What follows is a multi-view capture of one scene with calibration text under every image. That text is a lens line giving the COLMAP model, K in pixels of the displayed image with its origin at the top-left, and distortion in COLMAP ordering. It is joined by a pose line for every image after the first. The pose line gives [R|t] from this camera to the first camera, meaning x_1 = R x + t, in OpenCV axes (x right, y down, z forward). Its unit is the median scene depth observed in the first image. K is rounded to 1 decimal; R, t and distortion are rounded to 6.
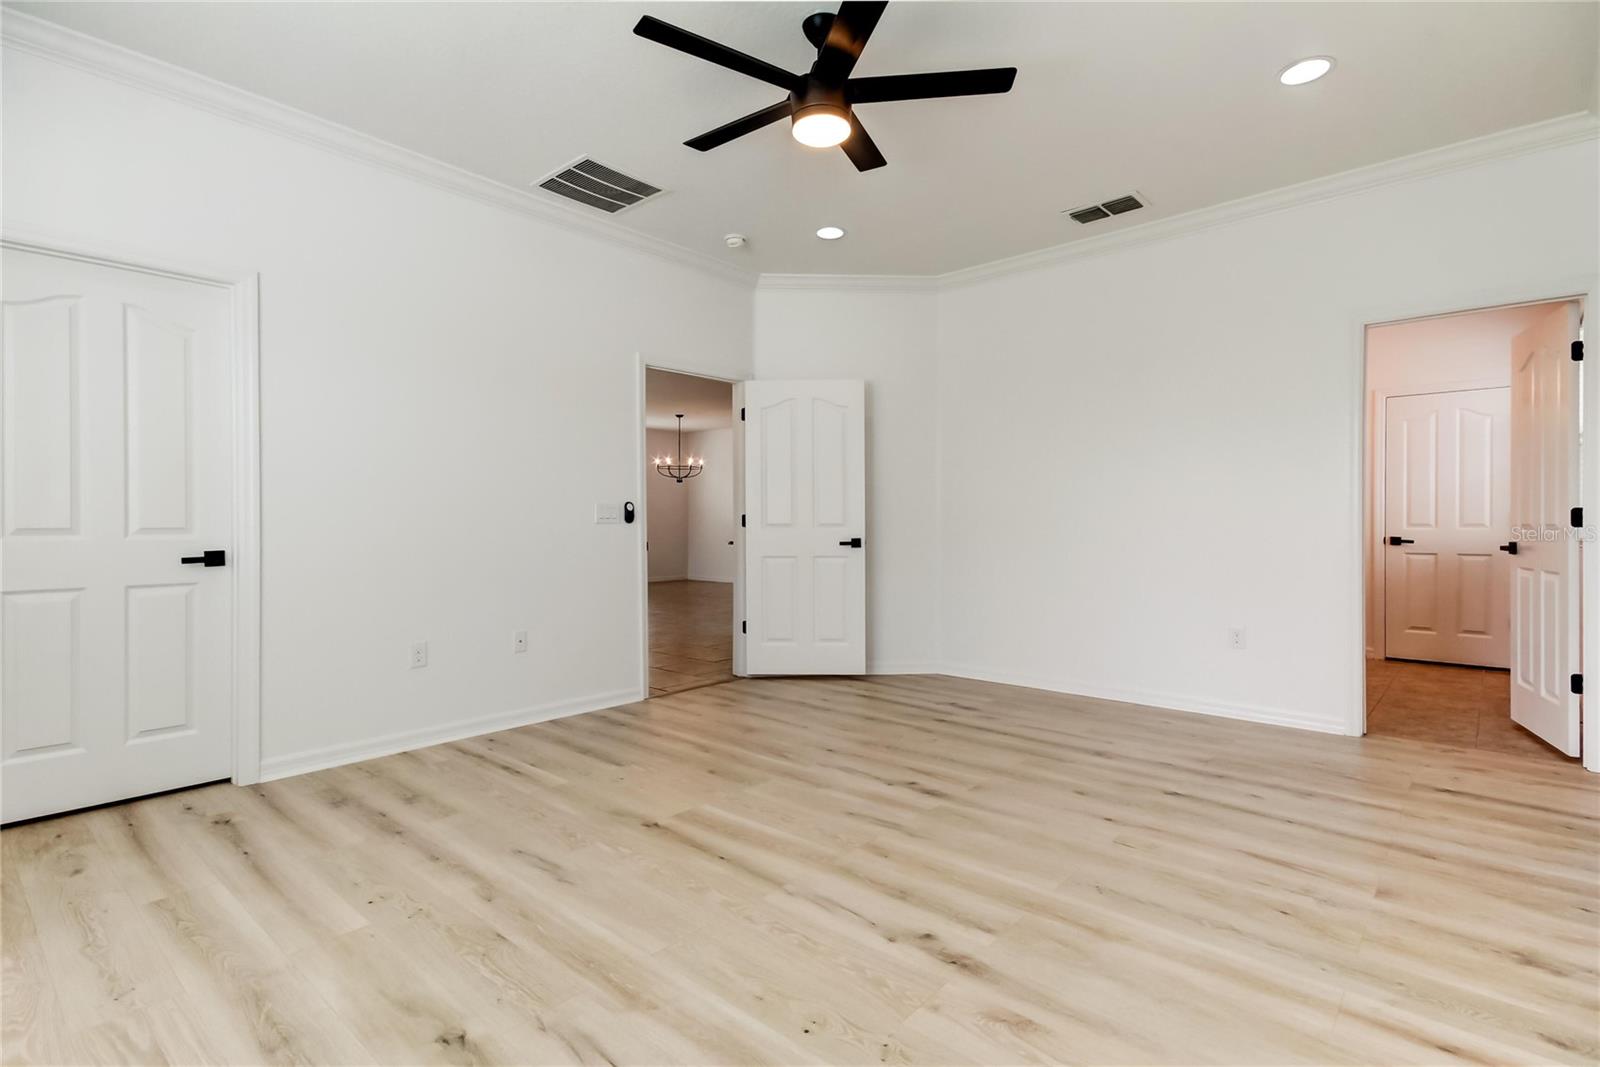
lens RADIAL K [[766.3, 0, 801.5], [0, 766.3, 528.9], [0, 0, 1]] dist [0.004089, -0.000119]
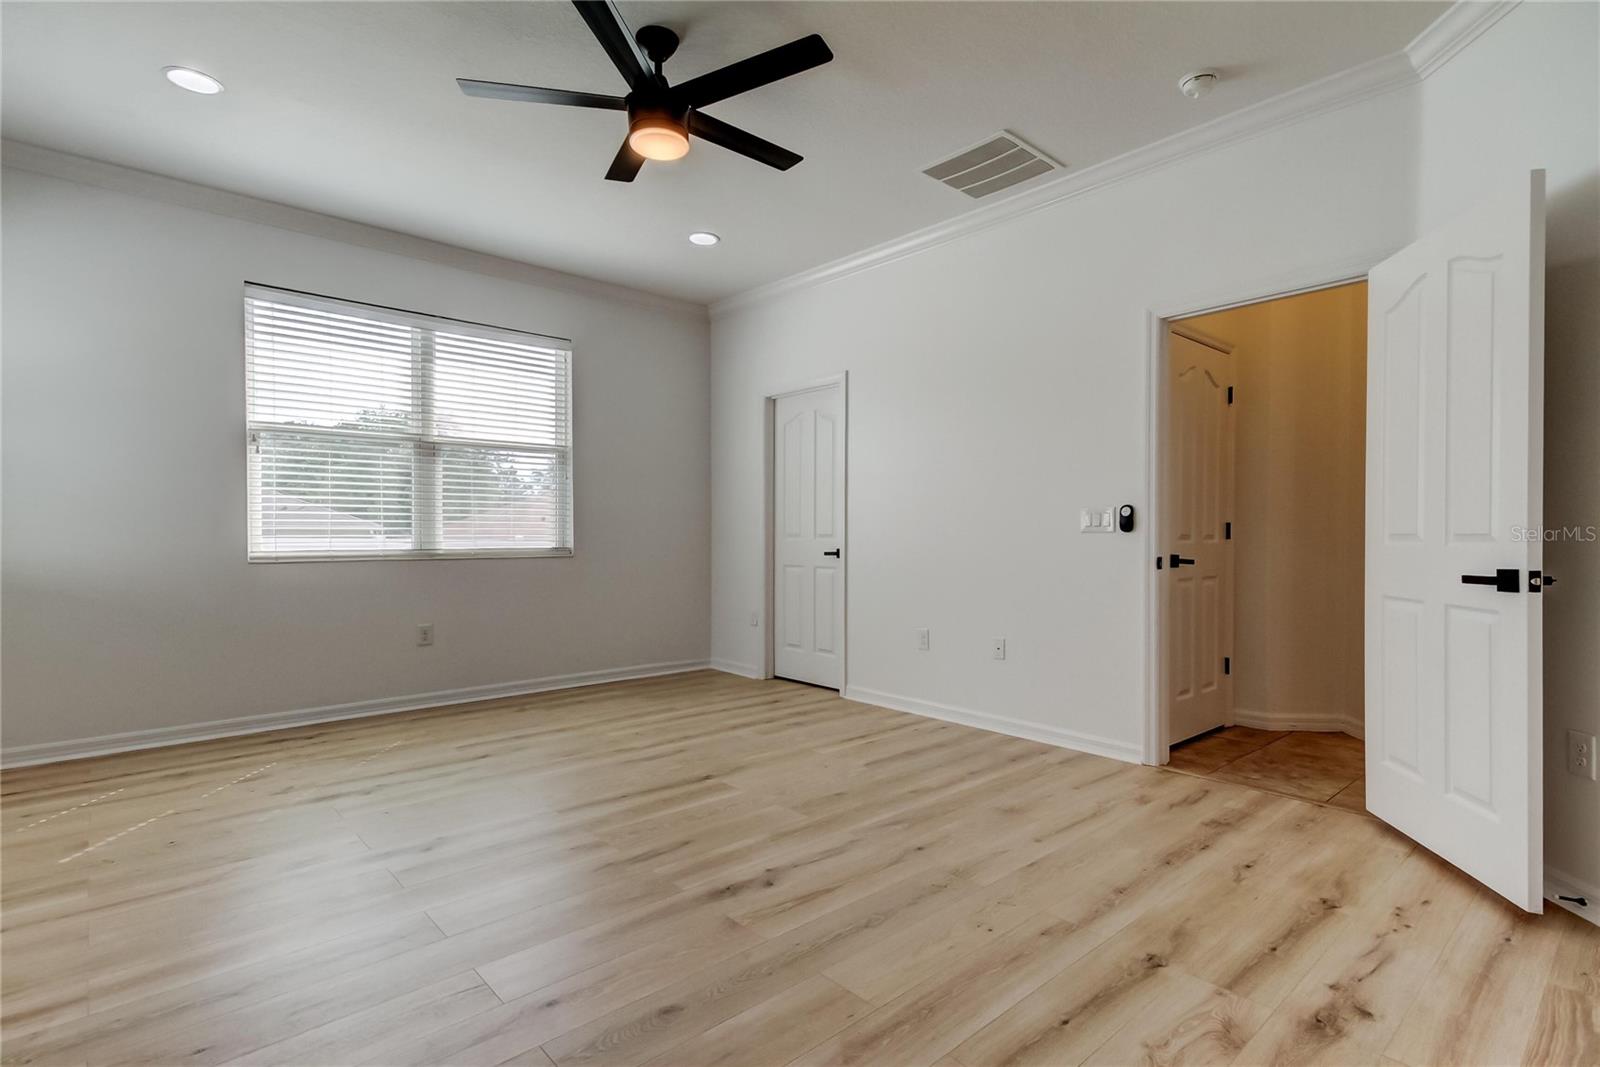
lens RADIAL K [[781.4, 0, 806.3], [0, 781.4, 539.4], [0, 0, 1]] dist [0.014422, 0.000643]
pose [[-0.111030, 0.011749, -0.993748, 0.929773], [-0.006917, 0.999897, 0.012594, -0.011537], [0.993793, 0.008272, -0.110938, 1.168567]]
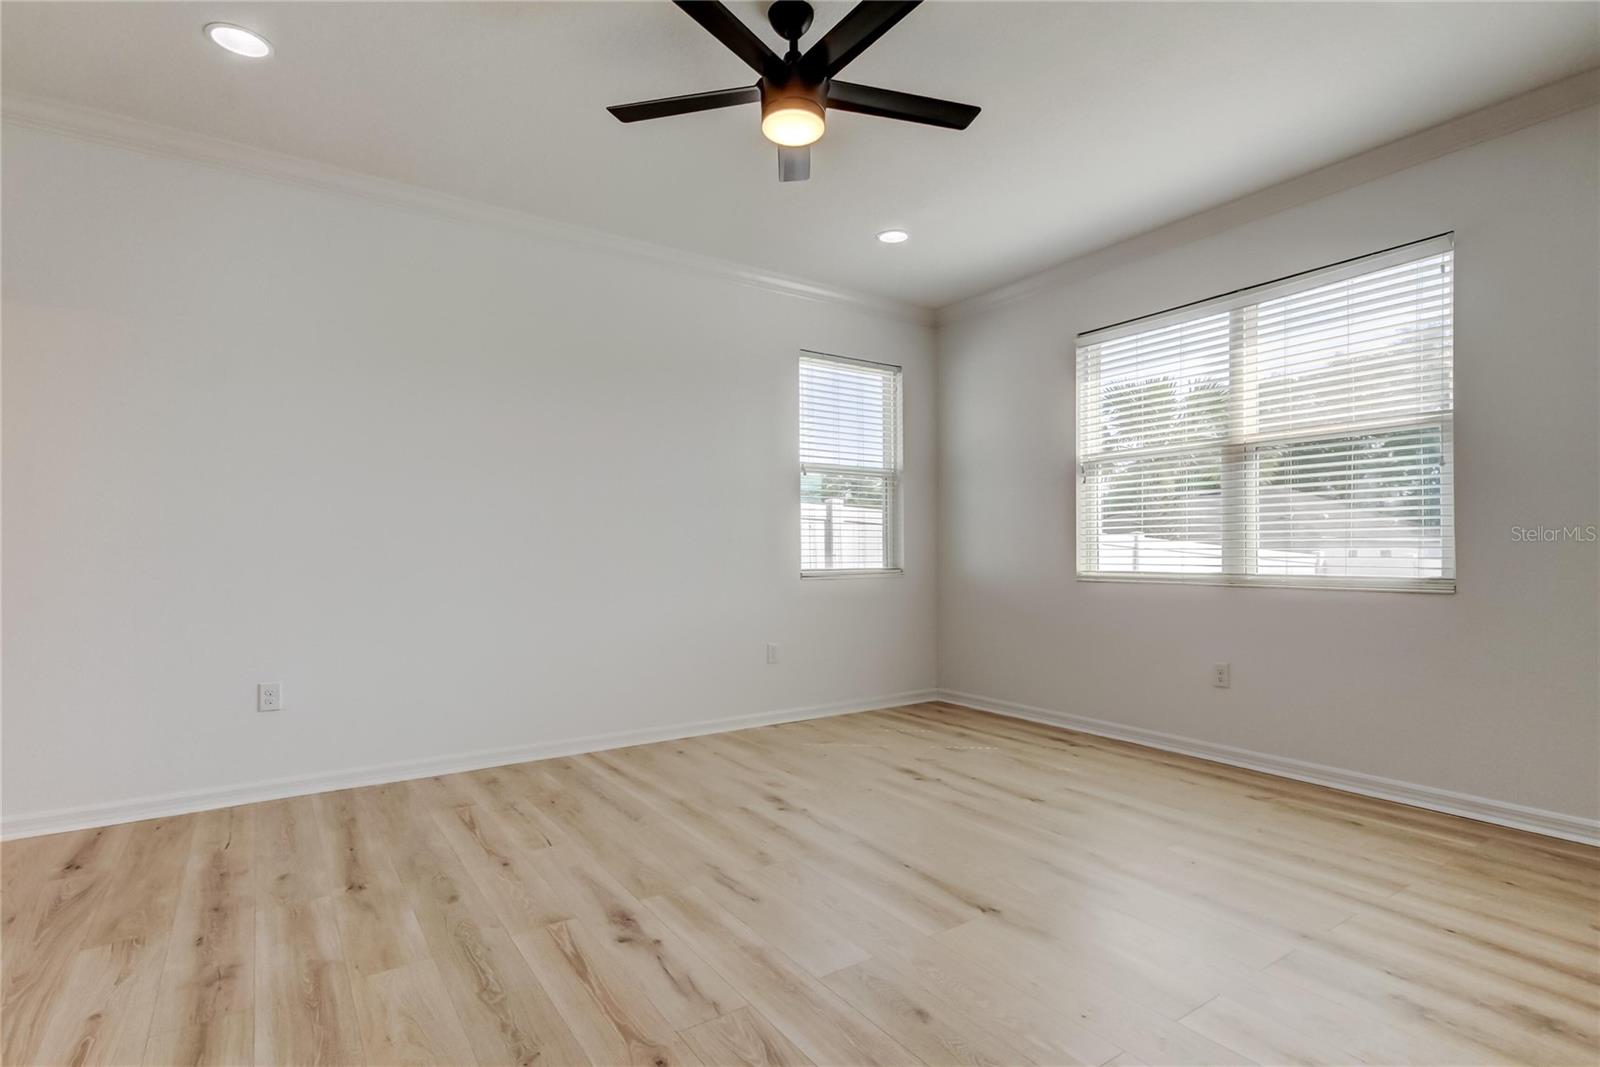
lens RADIAL K [[795.8, 0, 805.0], [0, 795.8, 561.0], [0, 0, 1]] dist [0.023493, 0.000853]
pose [[-0.970486, 0.001678, 0.241152, -0.192397], [0.006263, 0.999814, 0.018251, -0.017464], [-0.241076, 0.019223, -0.970316, 1.720080]]
